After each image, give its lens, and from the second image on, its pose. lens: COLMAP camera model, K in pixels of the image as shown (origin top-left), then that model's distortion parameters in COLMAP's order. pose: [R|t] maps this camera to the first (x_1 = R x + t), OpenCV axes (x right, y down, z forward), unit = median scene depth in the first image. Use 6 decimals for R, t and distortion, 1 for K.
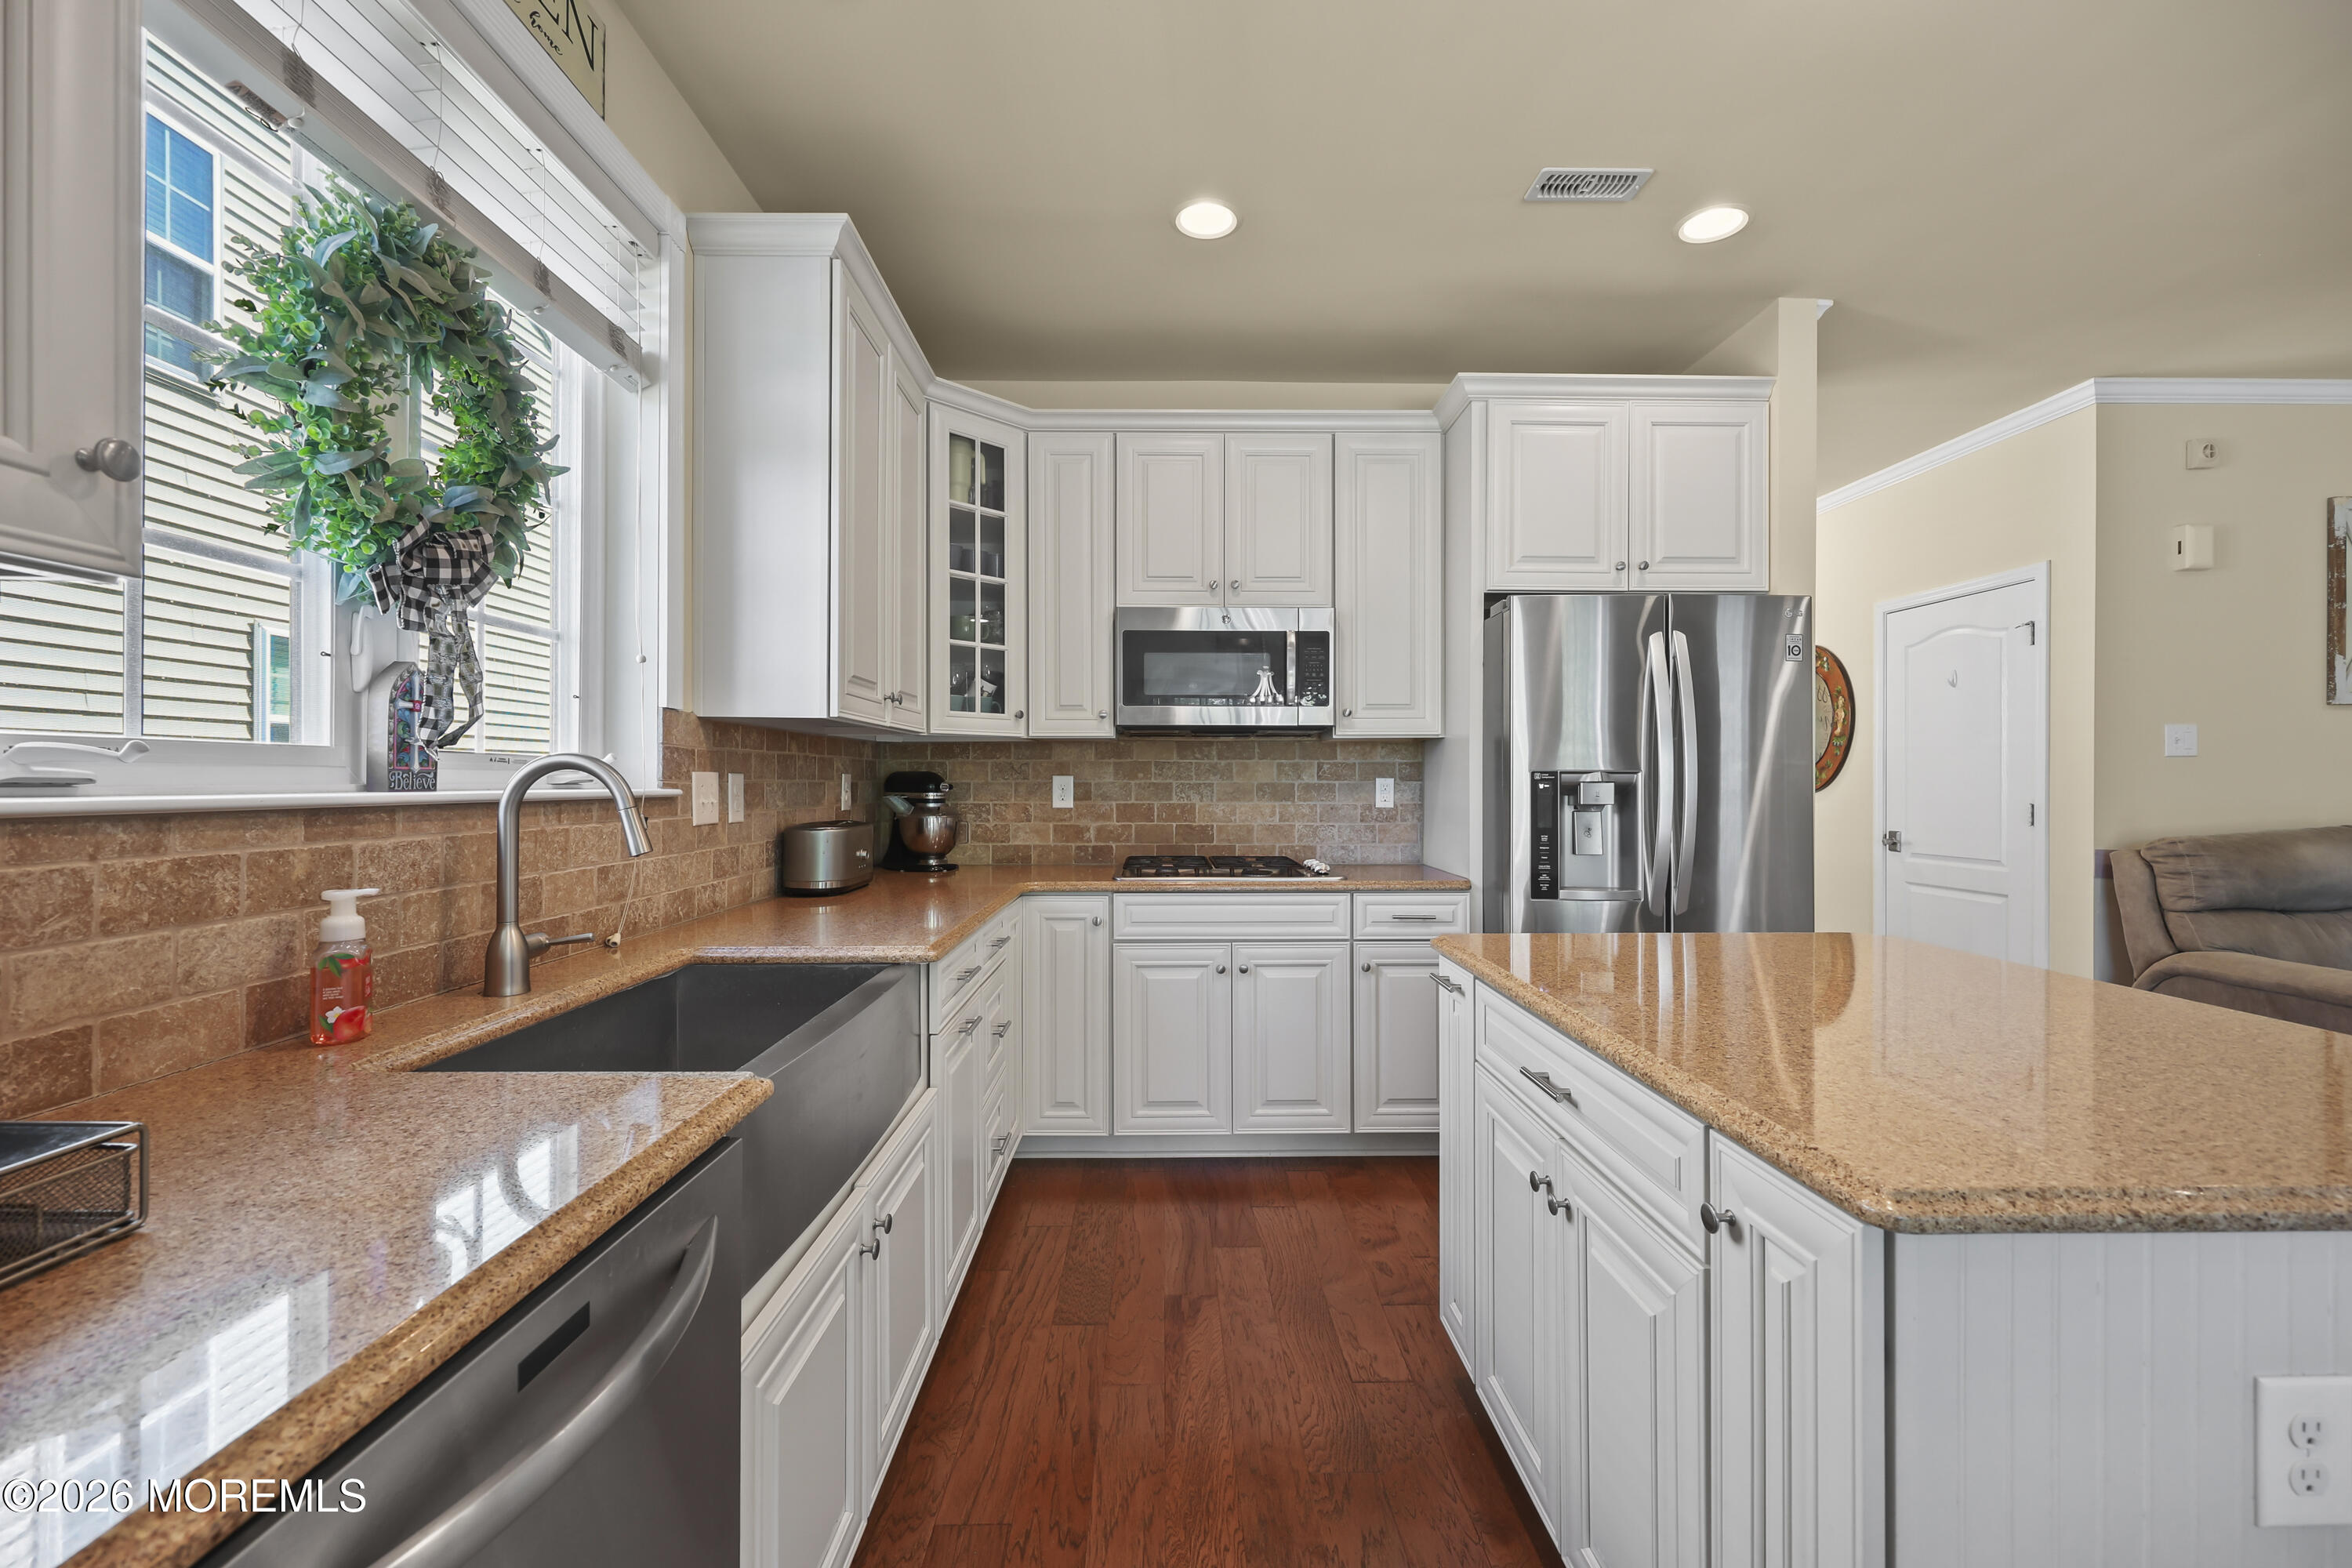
lens RADIAL K [[965.4, 0, 1176.0], [0, 965.4, 784.0], [0, 0, 1]] dist [-0.000341, 0.000046]
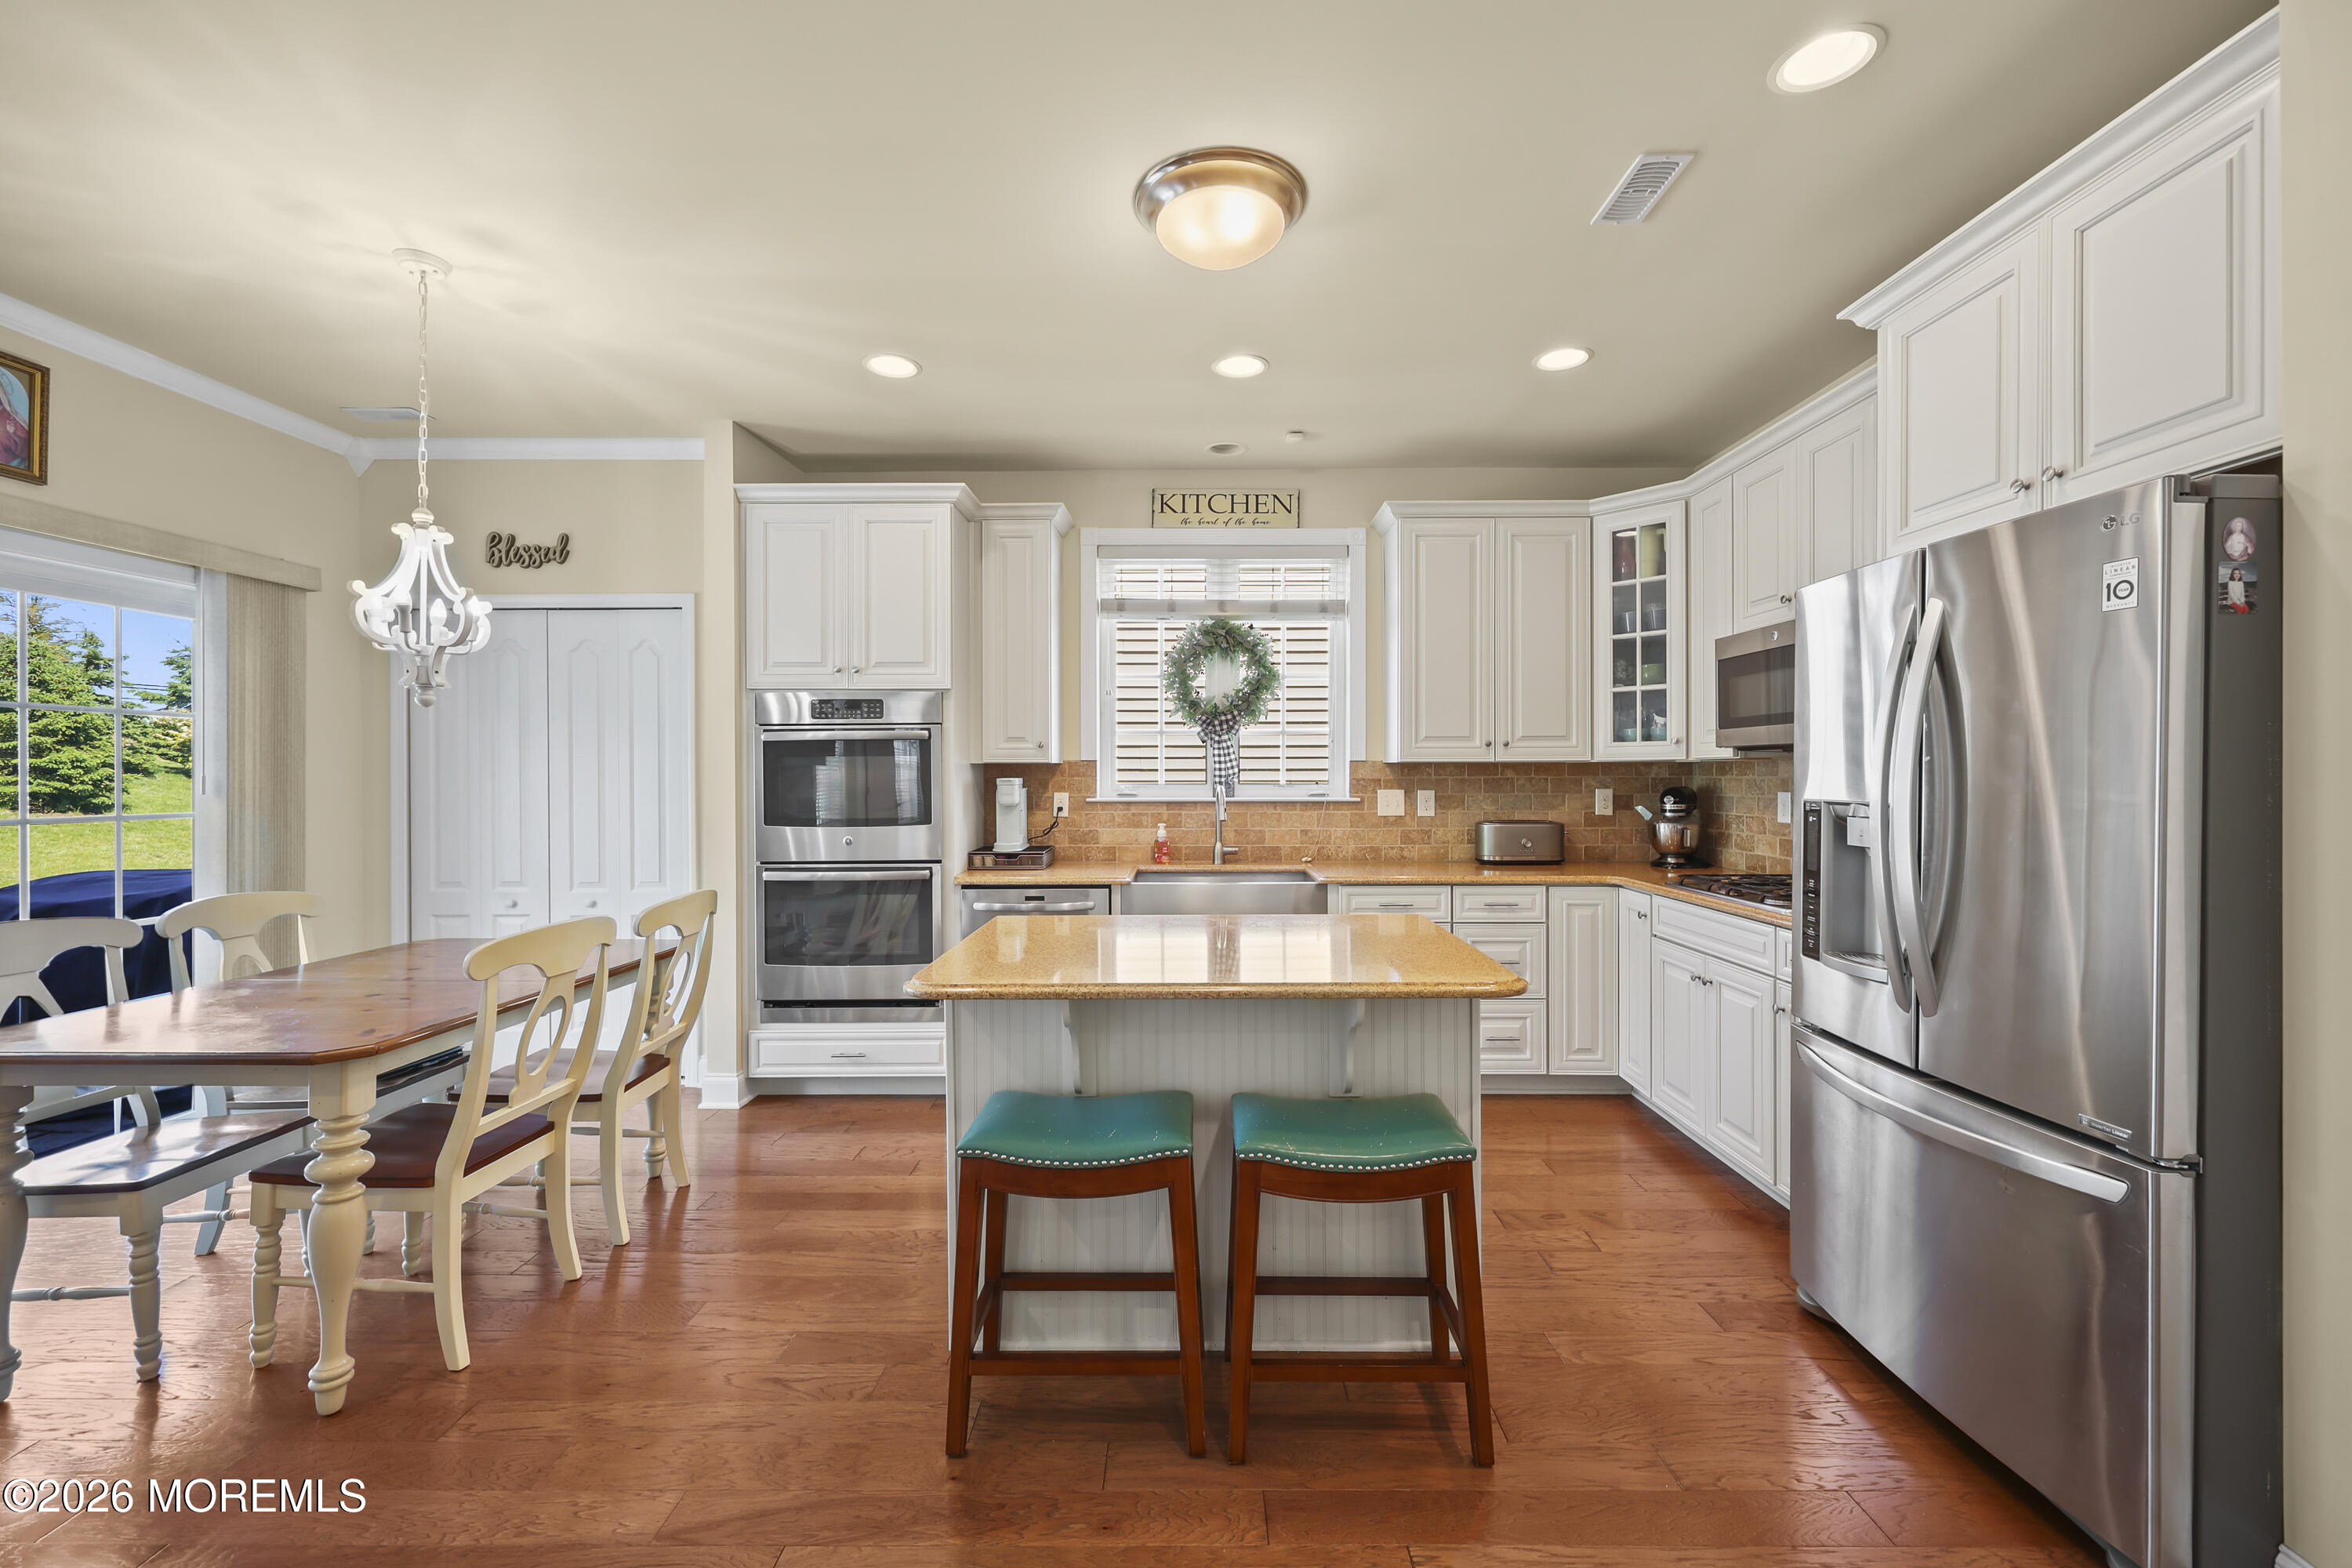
lens RADIAL K [[963.5, 0, 1178.3], [0, 963.5, 771.2], [0, 0, 1]] dist [0.001555, 0.000638]
pose [[-0.032798, -0.003537, -0.999456, 1.092206], [-0.000522, 0.999994, -0.003521, -0.031190], [0.999462, 0.000407, -0.032800, 0.445749]]
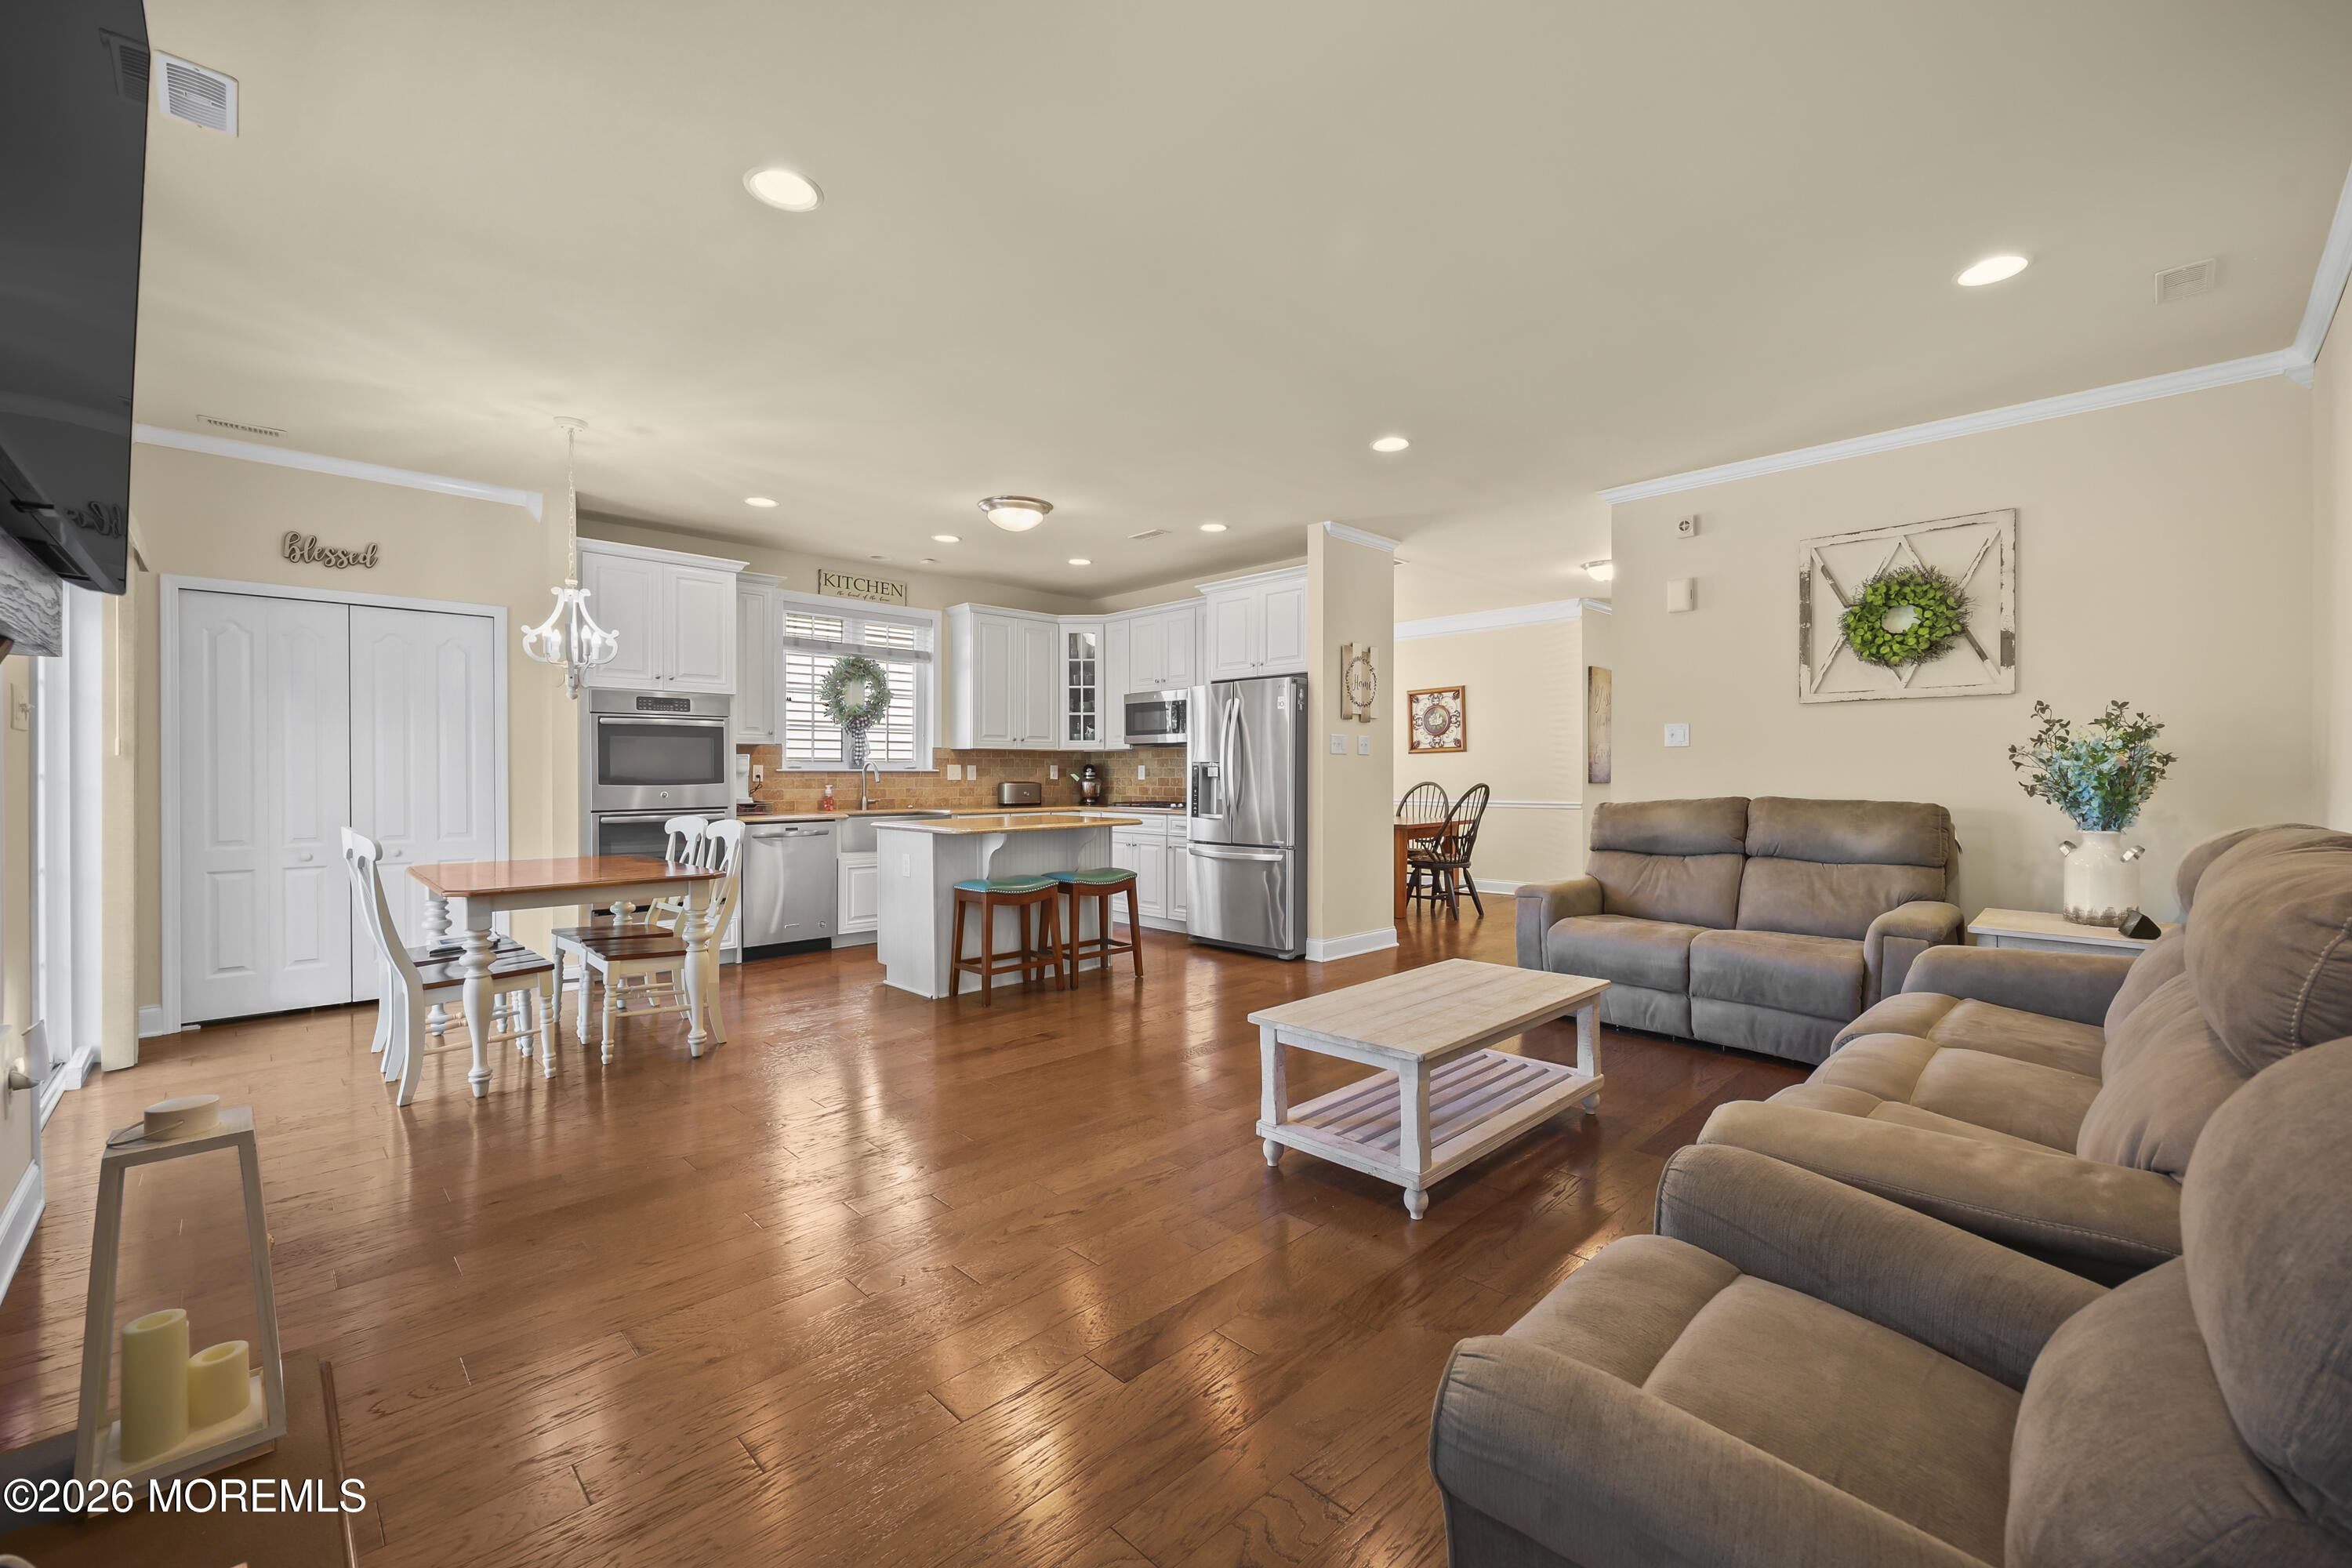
lens RADIAL K [[965.4, 0, 1176.0], [0, 965.4, 784.0], [0, 0, 1]] dist [-0.000341, 0.000046]
pose [[0.676810, 0.010020, -0.736090, 1.853161], [-0.002350, 0.999932, 0.011451, 0.010559], [0.736154, -0.006020, 0.676787, -0.539637]]
